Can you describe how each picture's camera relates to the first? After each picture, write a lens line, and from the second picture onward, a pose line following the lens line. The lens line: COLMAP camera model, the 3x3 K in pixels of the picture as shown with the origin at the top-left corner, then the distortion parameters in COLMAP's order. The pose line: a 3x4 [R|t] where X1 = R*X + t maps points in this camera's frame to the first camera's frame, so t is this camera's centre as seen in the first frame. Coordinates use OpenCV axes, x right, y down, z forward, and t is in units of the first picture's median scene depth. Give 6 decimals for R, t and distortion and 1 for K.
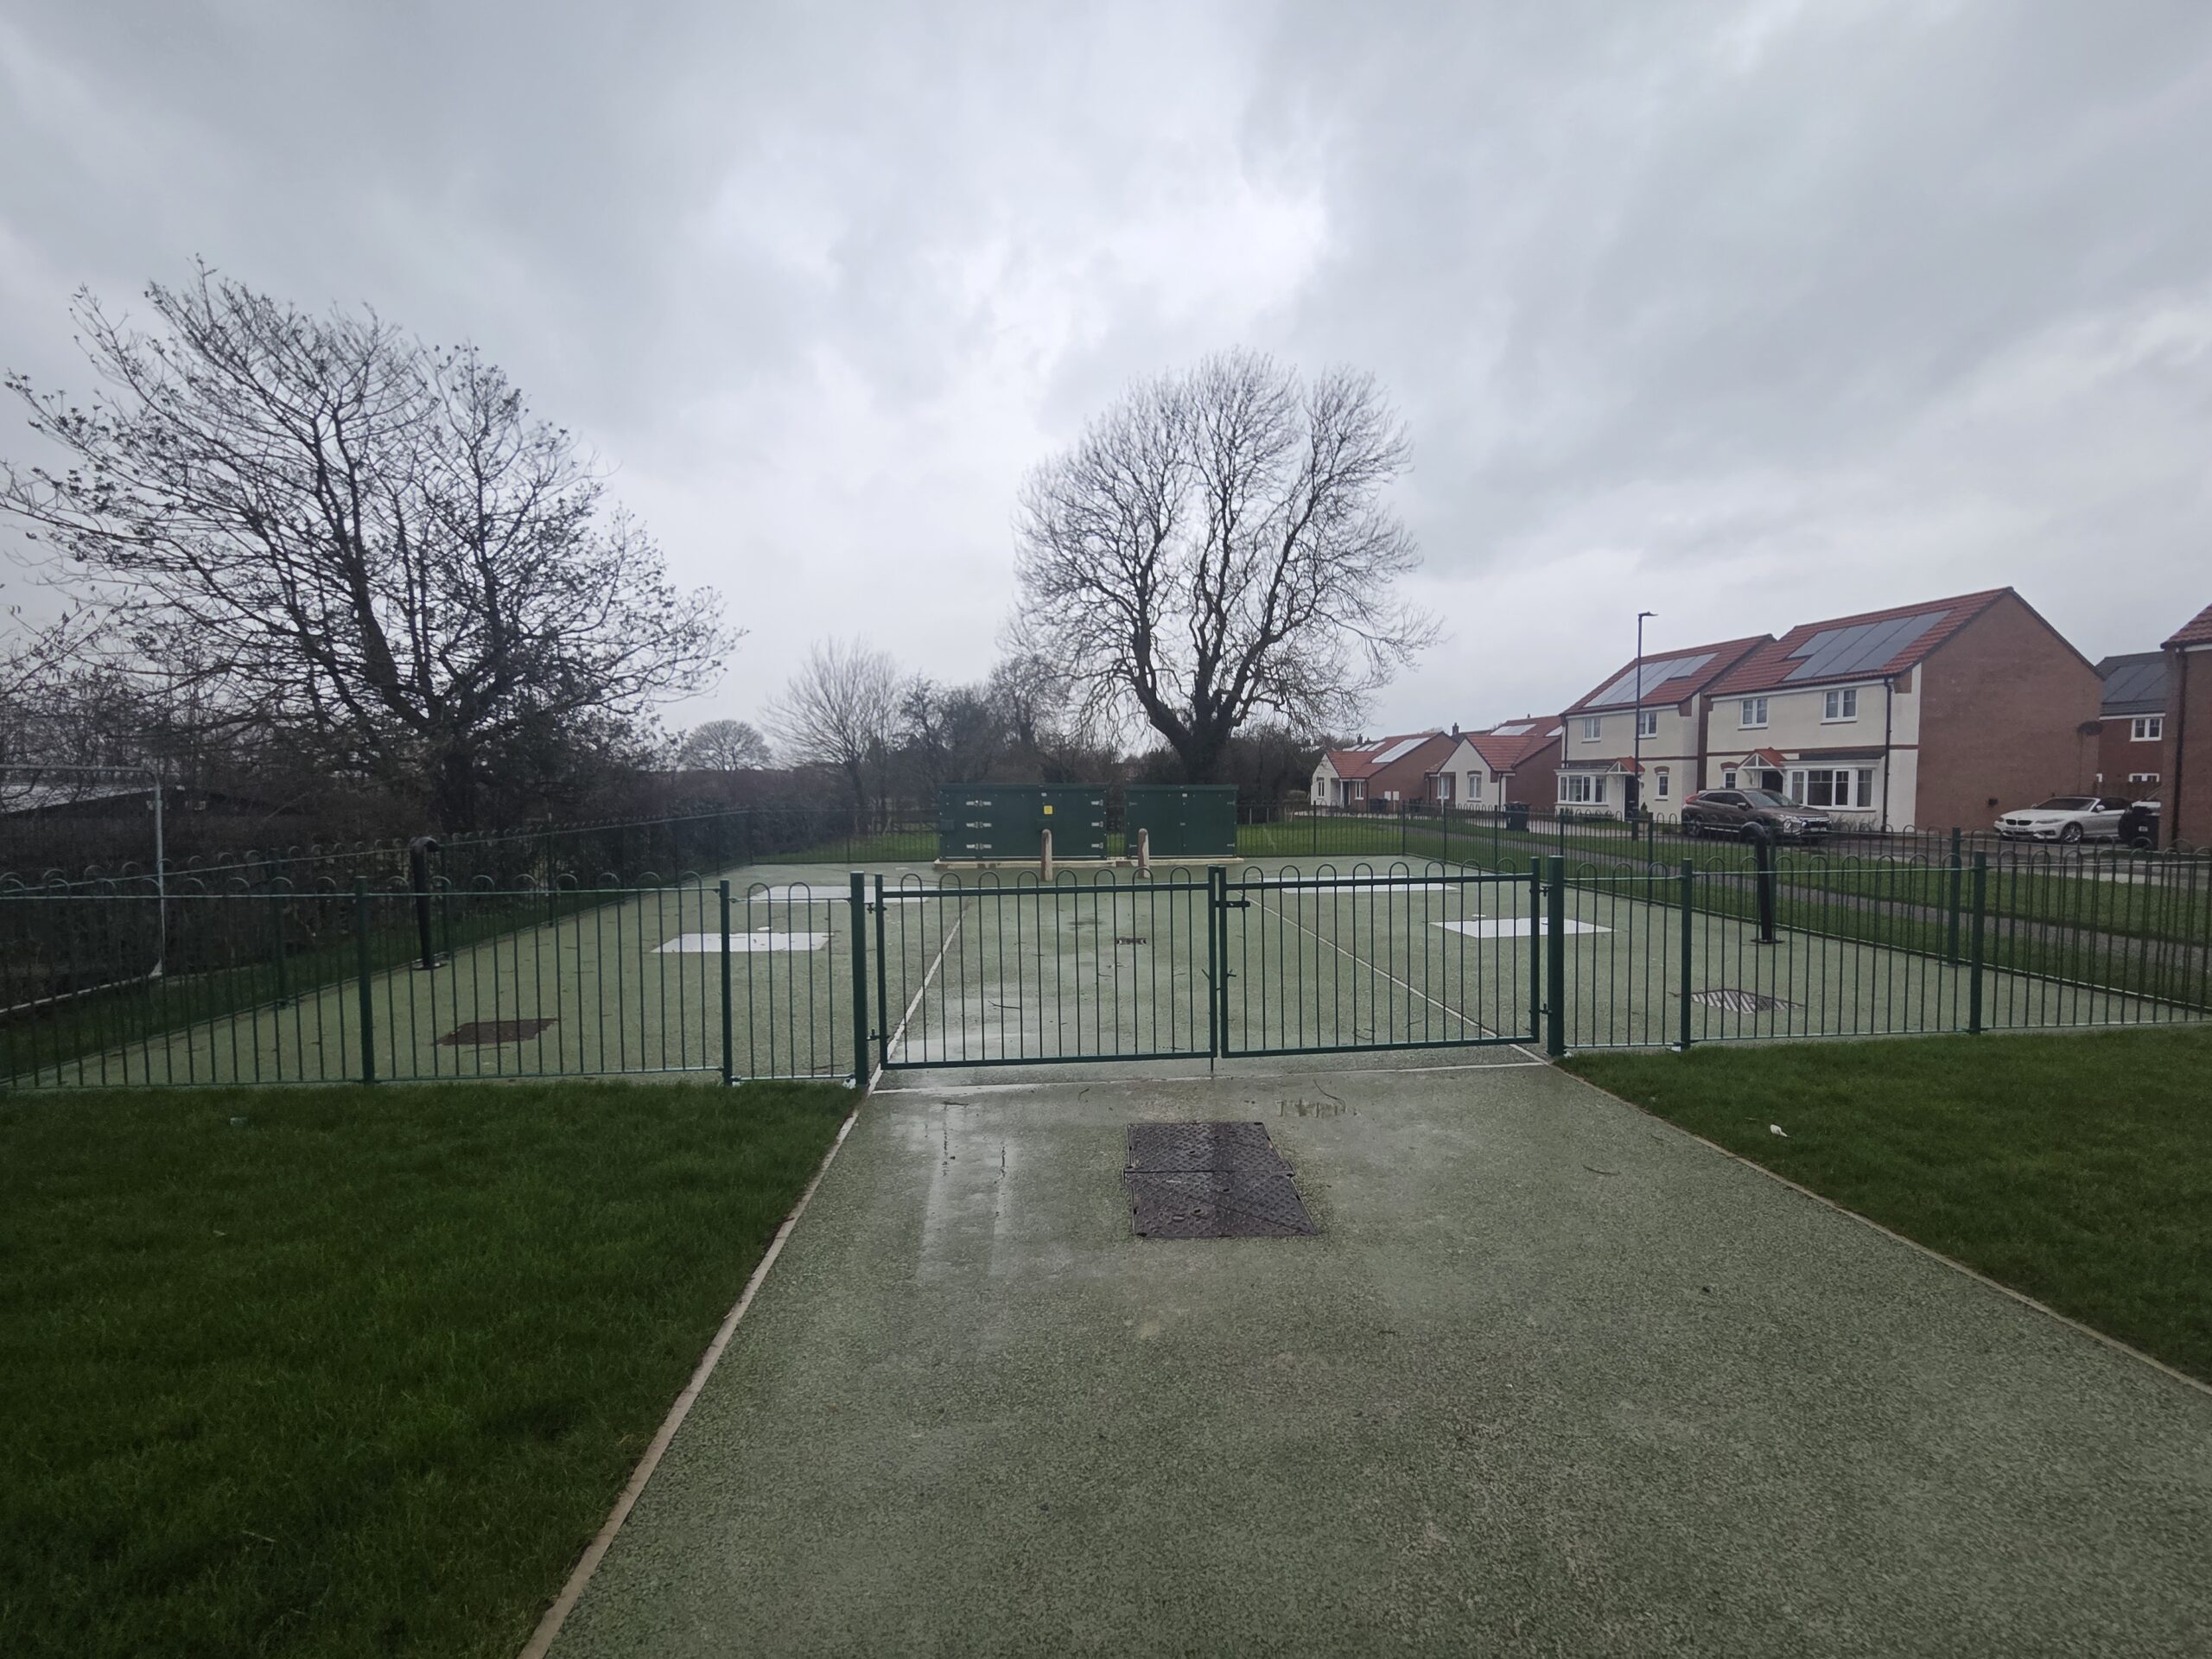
lens RADIAL K [[943.3, 0, 1087.8], [0, 943.3, 833.9], [0, 0, 1]] dist [0.003755, -0.000138]
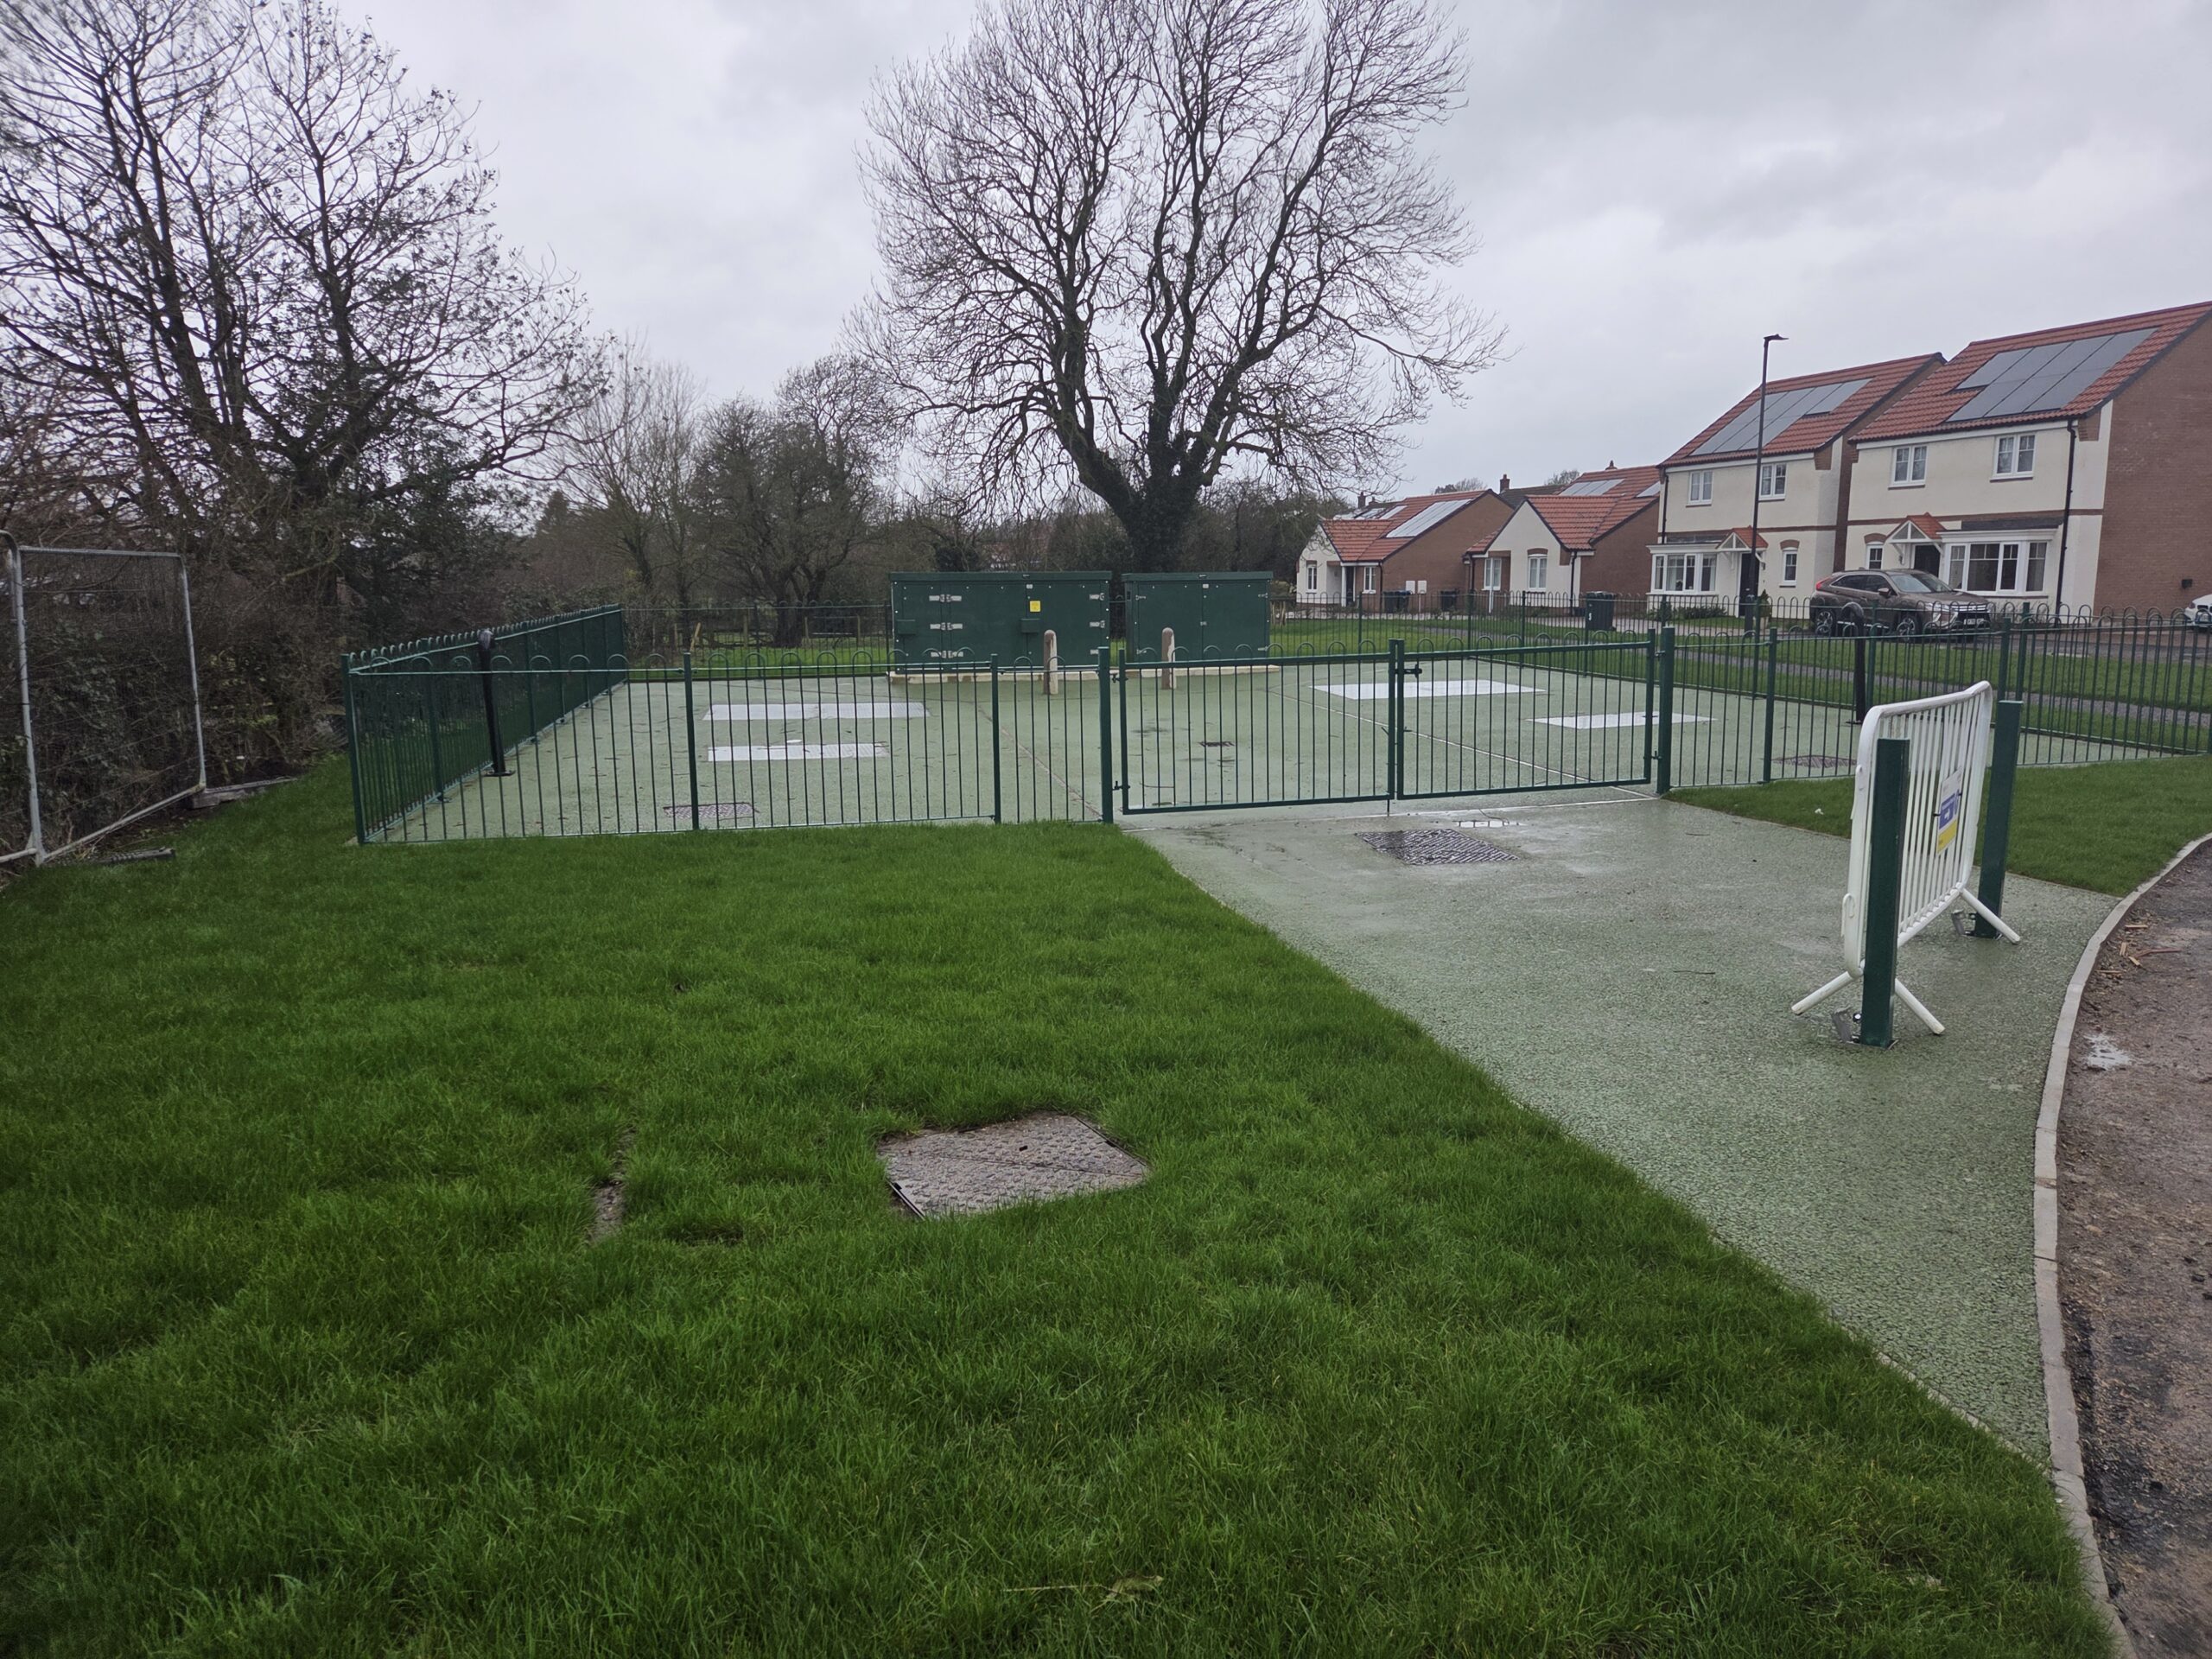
lens RADIAL K [[1552.6, 0, 1098.6], [0, 1552.6, 834.7], [0, 0, 1]] dist [0.065436, -0.042274]
pose [[0.991493, -0.028098, 0.127094, -0.093407], [0.013454, 0.993315, 0.114644, 0.009319], [-0.129466, -0.111959, 0.985243, -0.173330]]
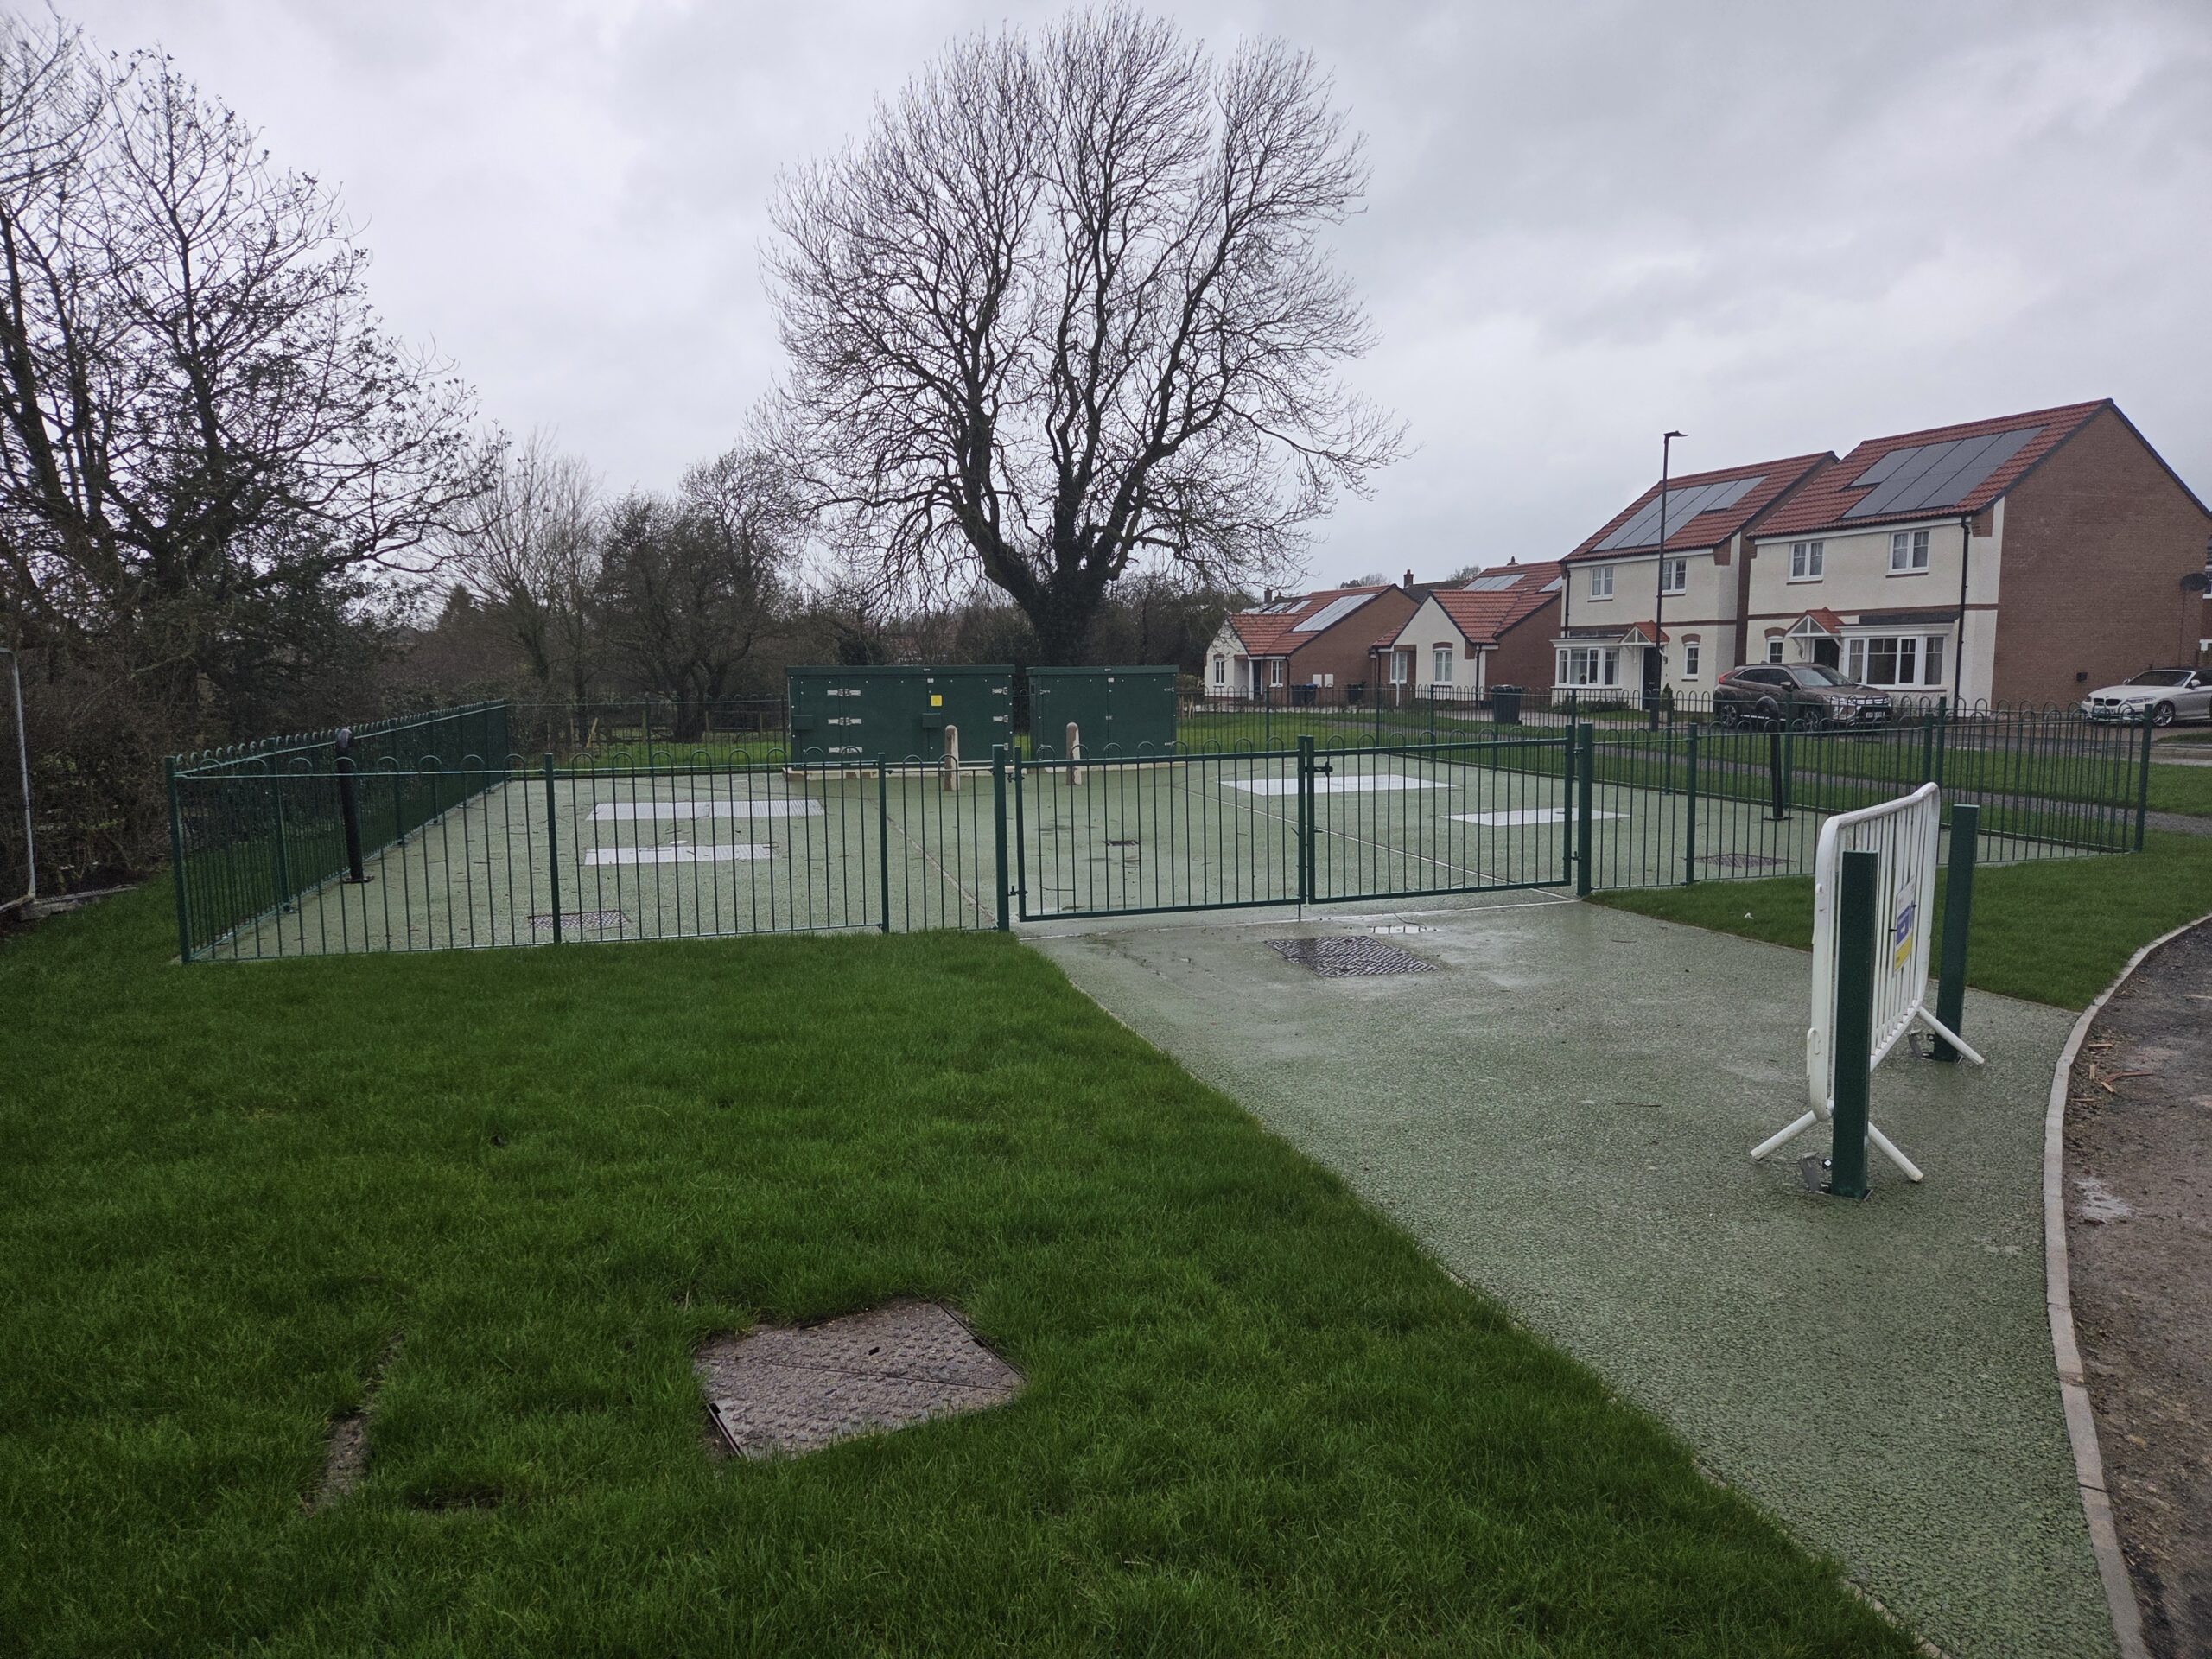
lens RADIAL K [[1552.6, 0, 1057.6], [0, 1552.6, 862.3], [0, 0, 1]] dist [0.065436, -0.042274]
pose [[0.986973, -0.027944, 0.158441, -0.087002], [0.016358, 0.997127, 0.073964, 0.008091], [-0.160052, -0.070409, 0.984594, -0.152832]]
